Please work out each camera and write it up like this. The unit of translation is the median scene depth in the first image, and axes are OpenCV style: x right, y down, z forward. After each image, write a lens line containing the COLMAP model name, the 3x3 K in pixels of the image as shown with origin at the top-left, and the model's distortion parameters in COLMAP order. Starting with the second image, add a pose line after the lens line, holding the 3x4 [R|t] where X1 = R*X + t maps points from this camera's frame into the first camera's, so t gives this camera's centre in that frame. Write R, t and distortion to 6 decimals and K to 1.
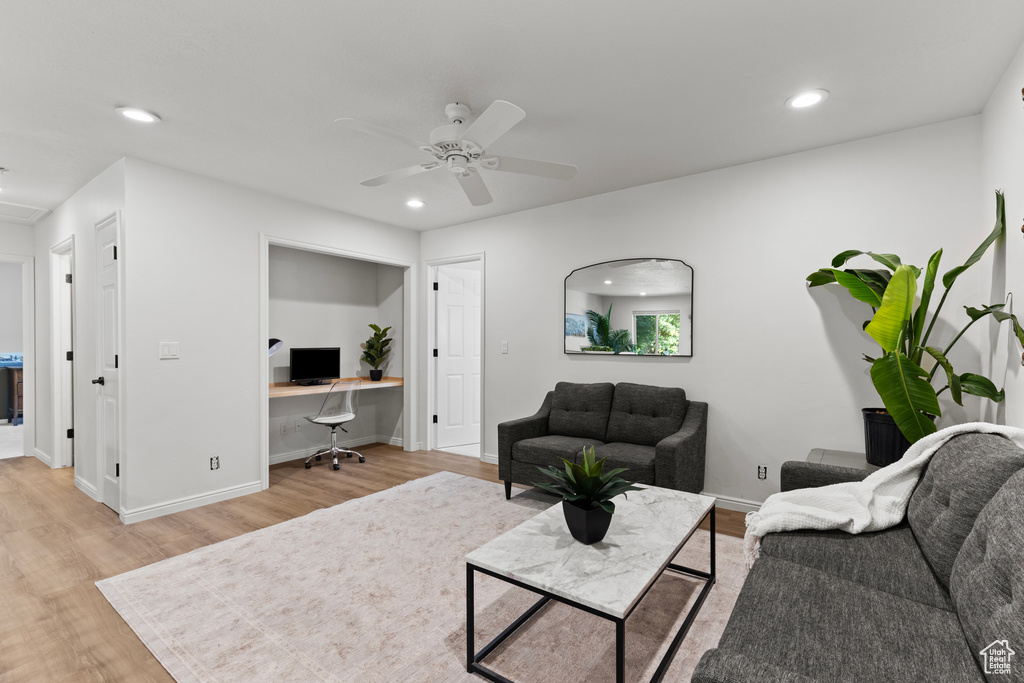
lens RADIAL K [[455.9, 0, 512.3], [0, 455.9, 345.6], [0, 0, 1]] dist [0.010253, -0.001261]
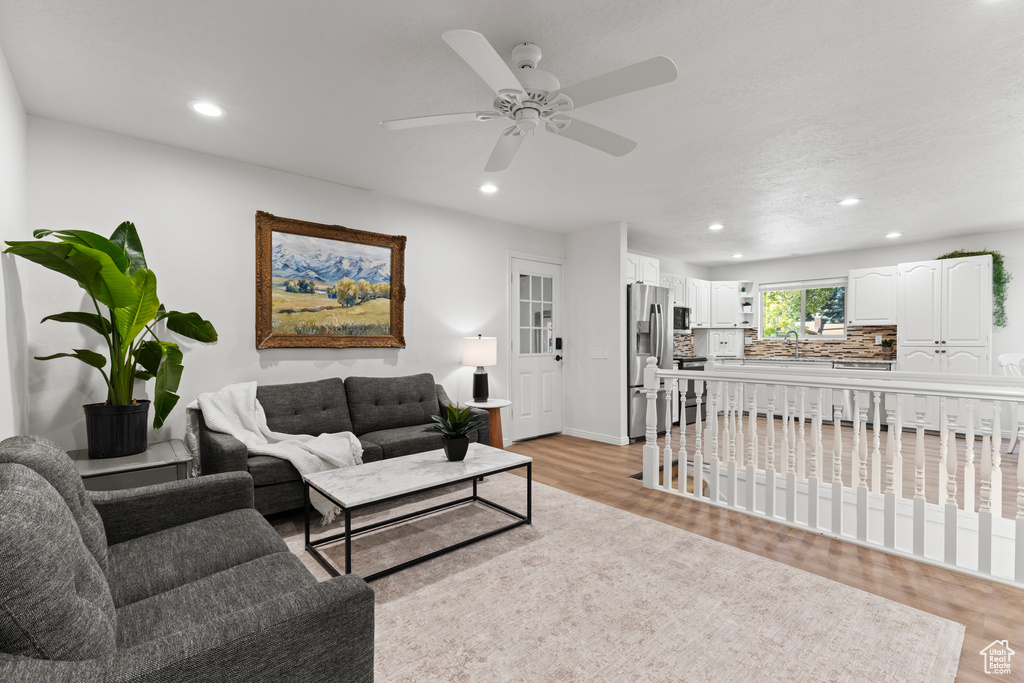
lens RADIAL K [[455.9, 0, 512.3], [0, 455.9, 345.6], [0, 0, 1]] dist [0.010253, -0.001261]
pose [[-0.977052, 0.001720, 0.212996, -0.360577], [0.005220, 0.999860, 0.015874, -0.003013], [-0.212939, 0.016622, -0.976924, 2.412549]]
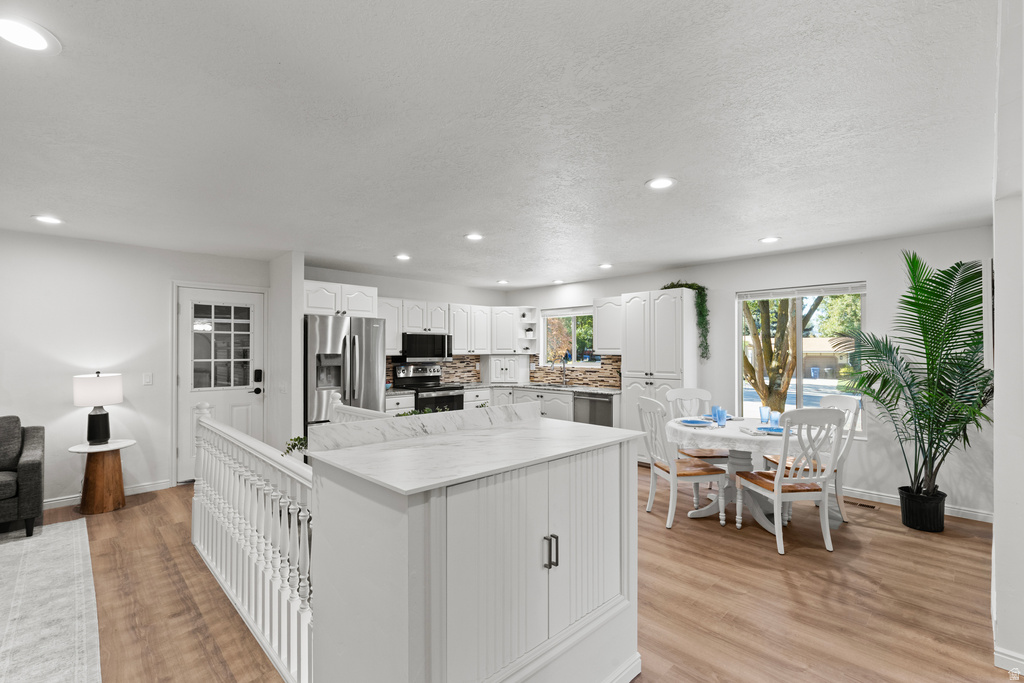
lens RADIAL K [[455.9, 0, 512.3], [0, 455.9, 345.6], [0, 0, 1]] dist [0.010253, -0.001261]
pose [[-0.984664, 0.004640, 0.174400, -2.057531], [0.003305, 0.999963, -0.007947, -0.124868], [-0.174430, -0.007248, -0.984643, 1.977581]]
